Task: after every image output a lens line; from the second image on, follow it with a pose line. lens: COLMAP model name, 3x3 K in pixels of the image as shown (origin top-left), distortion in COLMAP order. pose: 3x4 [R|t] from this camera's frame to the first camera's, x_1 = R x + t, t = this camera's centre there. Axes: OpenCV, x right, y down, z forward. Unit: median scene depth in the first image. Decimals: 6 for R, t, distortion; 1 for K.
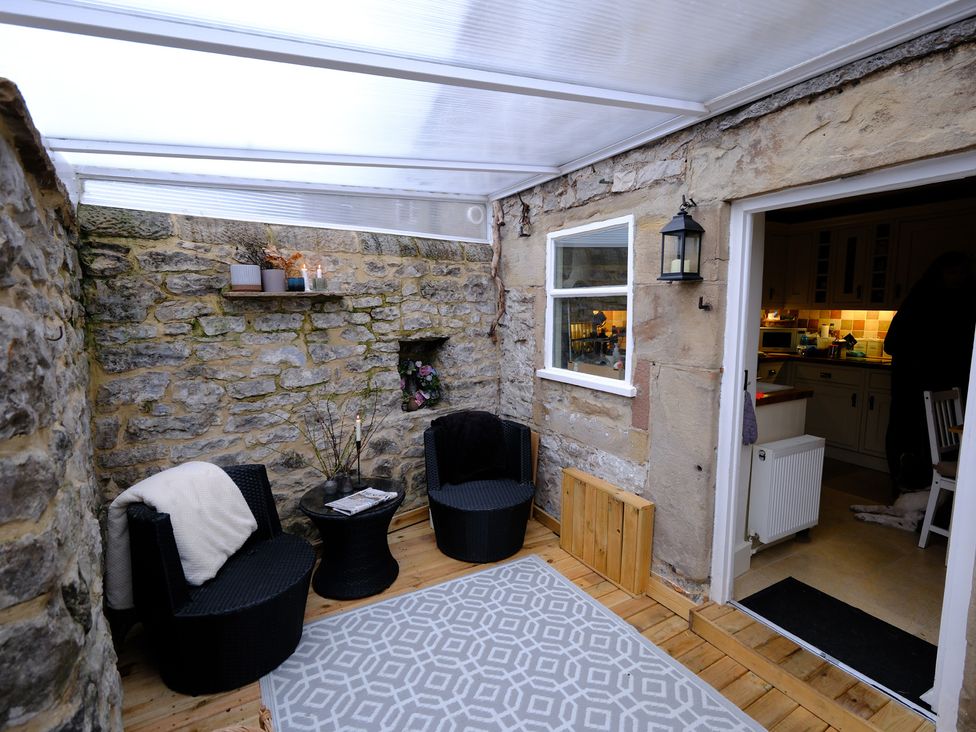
lens RADIAL K [[469.6, 0, 482.5], [0, 469.6, 363.8], [0, 0, 1]] dist [-0.000540, 0.000436]
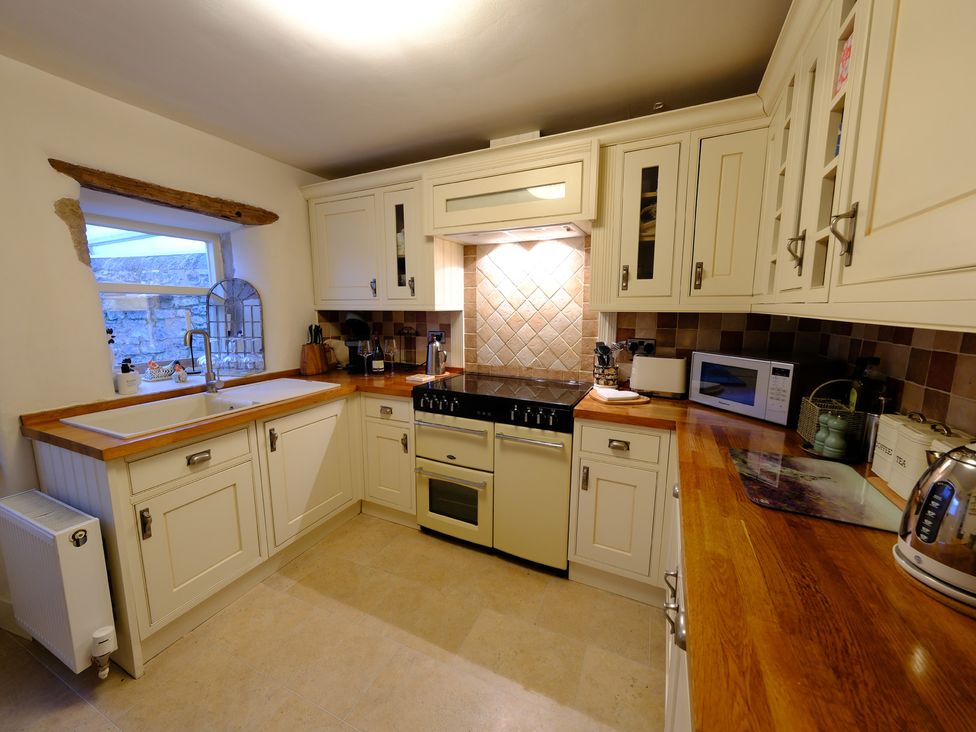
lens RADIAL K [[374.7, 0, 487.6], [0, 374.7, 364.0], [0, 0, 1]] dist [-0.002422, 0.003797]
pose [[0.606891, 0.118884, -0.785843, 1.346747], [-0.101434, 0.992250, 0.071774, -0.125960], [0.788286, 0.036152, 0.614246, 1.093672]]
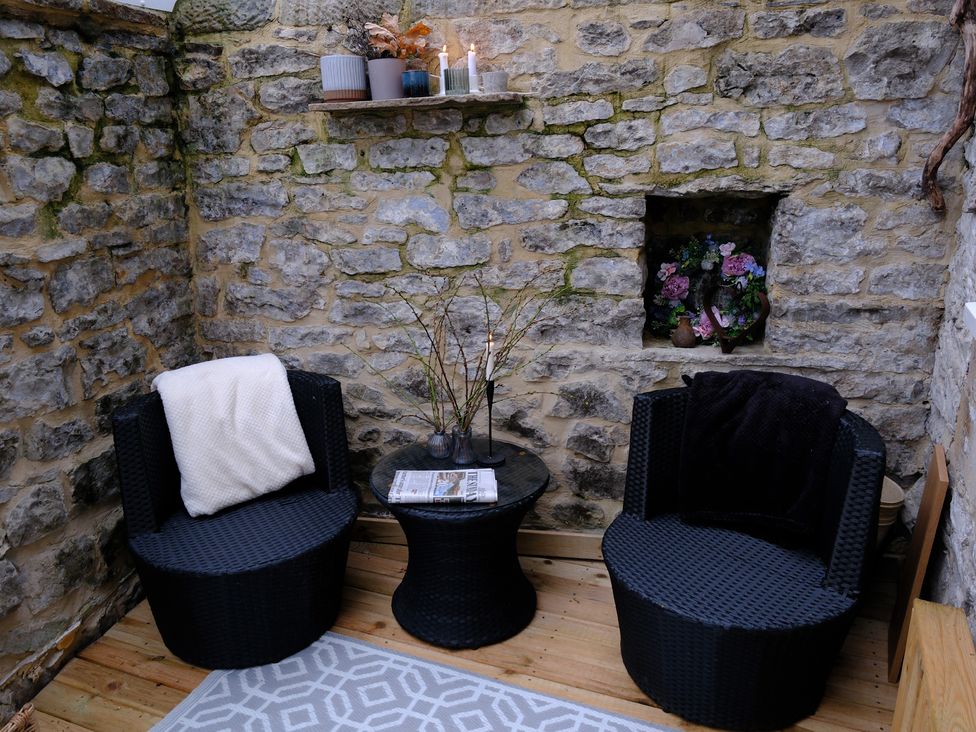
lens RADIAL K [[733.3, 0, 490.3], [0, 733.3, 359.9], [0, 0, 1]] dist [-0.007391, 0.008253]
pose [[0.618514, 0.212117, -0.756602, 0.357507], [-0.073018, 0.974224, 0.213437, -0.037741], [0.782374, -0.076768, 0.618060, 0.461167]]
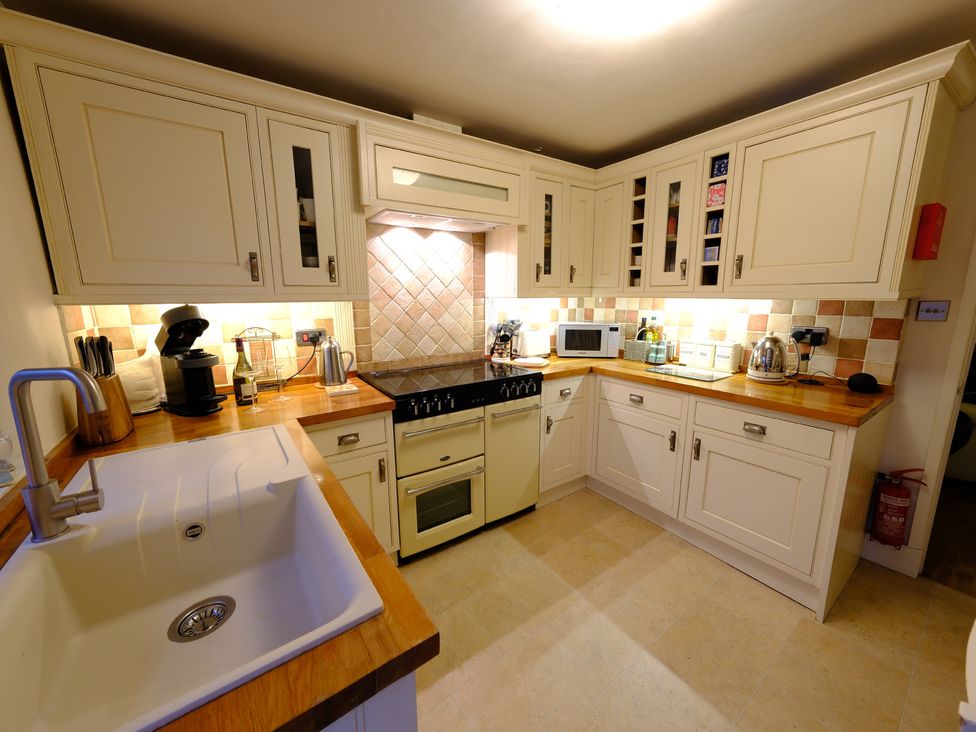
lens RADIAL K [[374.7, 0, 483.7], [0, 374.7, 362.8], [0, 0, 1]] dist [-0.002422, 0.003797]
pose [[0.991566, -0.030144, 0.126051, 0.718539], [0.022610, 0.997895, 0.060779, -0.098123], [-0.127617, -0.057417, 0.990160, 0.811485]]
